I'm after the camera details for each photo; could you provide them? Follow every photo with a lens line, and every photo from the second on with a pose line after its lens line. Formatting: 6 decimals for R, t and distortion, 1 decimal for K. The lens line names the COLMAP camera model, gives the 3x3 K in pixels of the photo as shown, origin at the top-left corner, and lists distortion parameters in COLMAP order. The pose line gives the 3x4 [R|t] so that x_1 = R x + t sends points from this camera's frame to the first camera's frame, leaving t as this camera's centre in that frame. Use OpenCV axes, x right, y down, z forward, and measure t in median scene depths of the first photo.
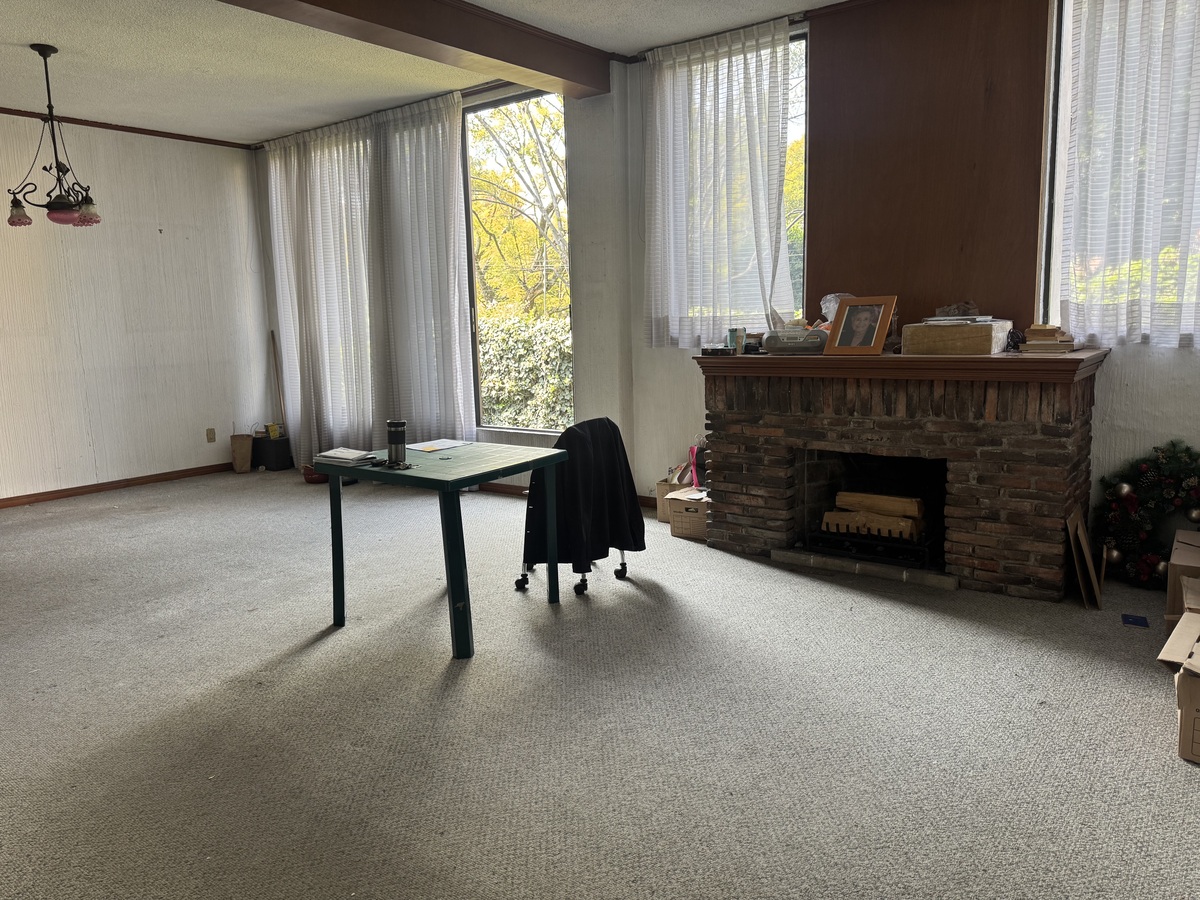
lens RADIAL K [[822.4, 0, 600.0], [0, 822.4, 450.0], [0, 0, 1]] dist [0.004524, -0.003590]
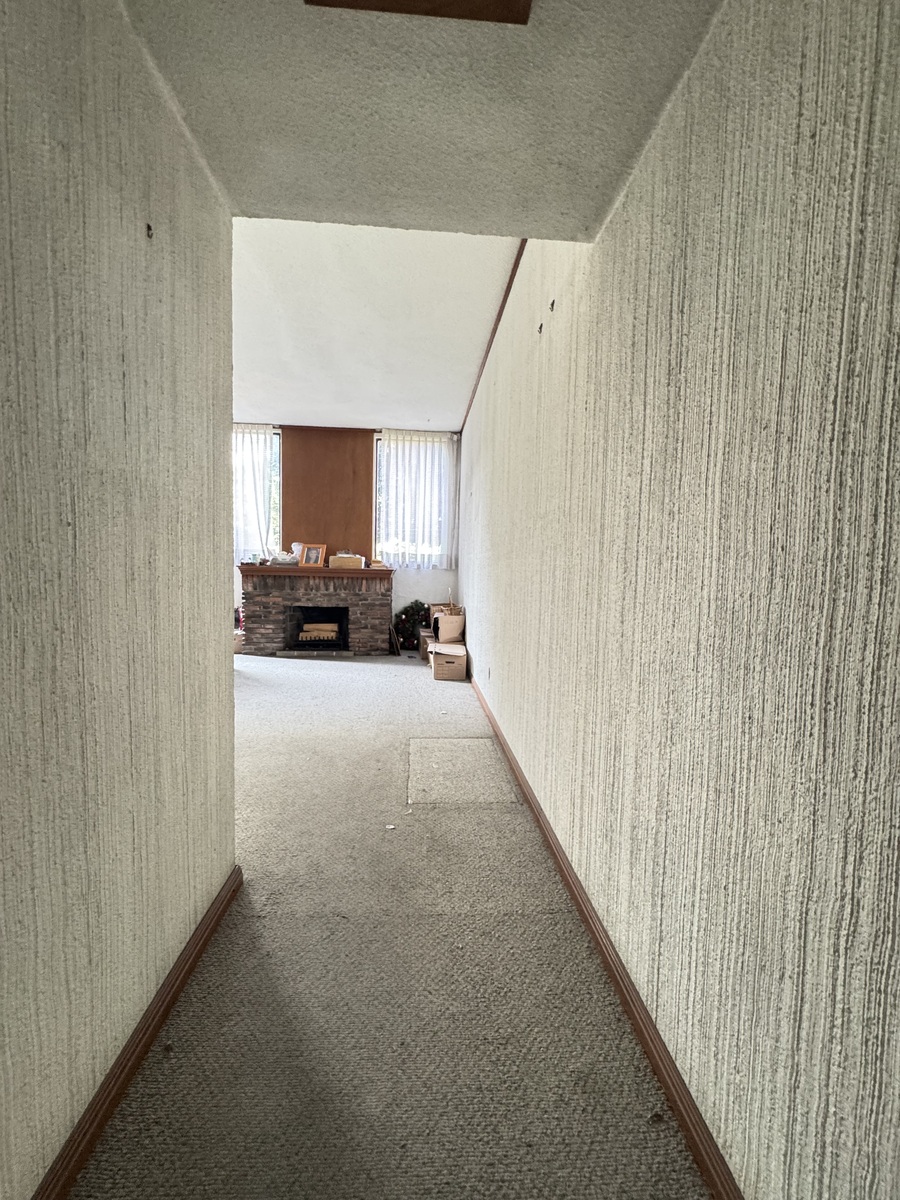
lens RADIAL K [[481.3, 0, 450.0], [0, 481.3, 600.0], [0, 0, 1]] dist [-0.000386, -0.000049]
pose [[0.742615, -0.000773, 0.669719, -0.357247], [0.062637, 0.995696, -0.068305, 0.109926], [-0.666784, 0.092673, 0.739467, -0.348025]]
